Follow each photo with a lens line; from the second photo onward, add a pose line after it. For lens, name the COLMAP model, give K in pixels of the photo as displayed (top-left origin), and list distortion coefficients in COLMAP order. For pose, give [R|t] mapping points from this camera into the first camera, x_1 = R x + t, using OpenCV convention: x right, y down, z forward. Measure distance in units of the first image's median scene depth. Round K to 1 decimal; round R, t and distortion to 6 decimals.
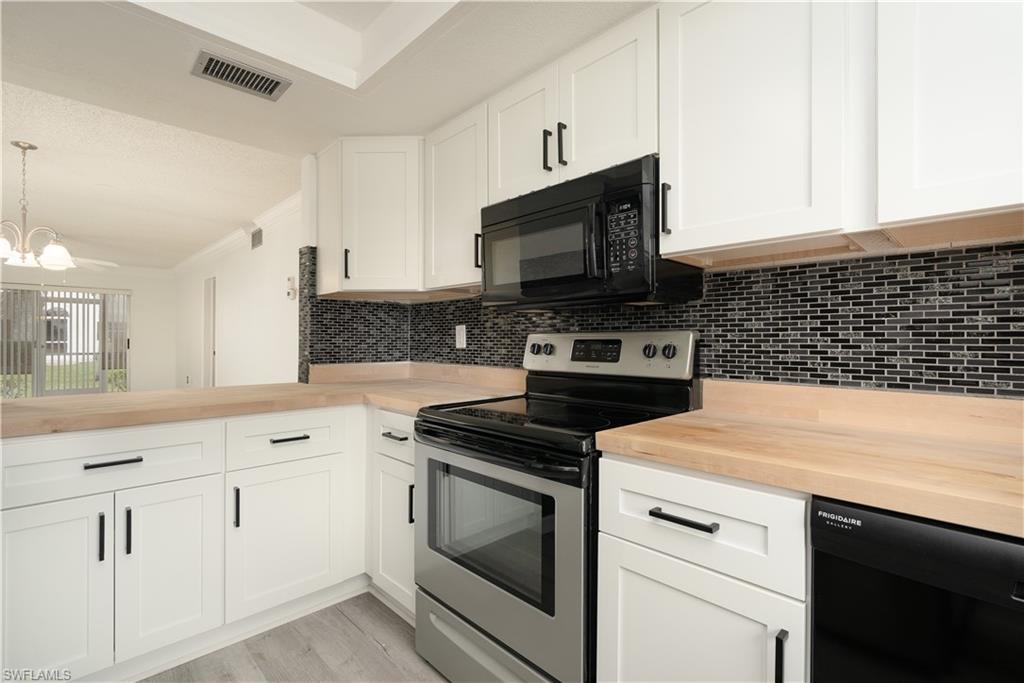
lens RADIAL K [[473.9, 0, 513.7], [0, 473.9, 346.5], [0, 0, 1]] dist [-0.001493, -0.000115]
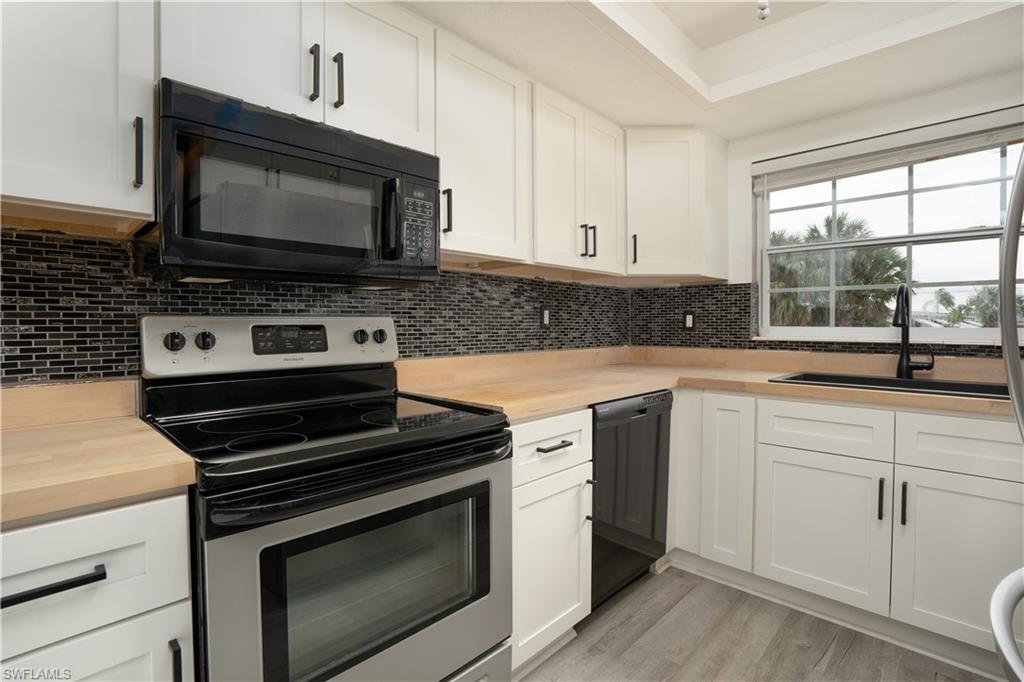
lens RADIAL K [[473.6, 0, 504.3], [0, 473.6, 342.0], [0, 0, 1]] dist [-0.002660, -0.000308]
pose [[0.010348, -0.037100, 0.999258, -0.701075], [0.018553, 0.999147, 0.036904, -0.010306], [-0.999774, 0.018157, 0.011027, 0.717597]]
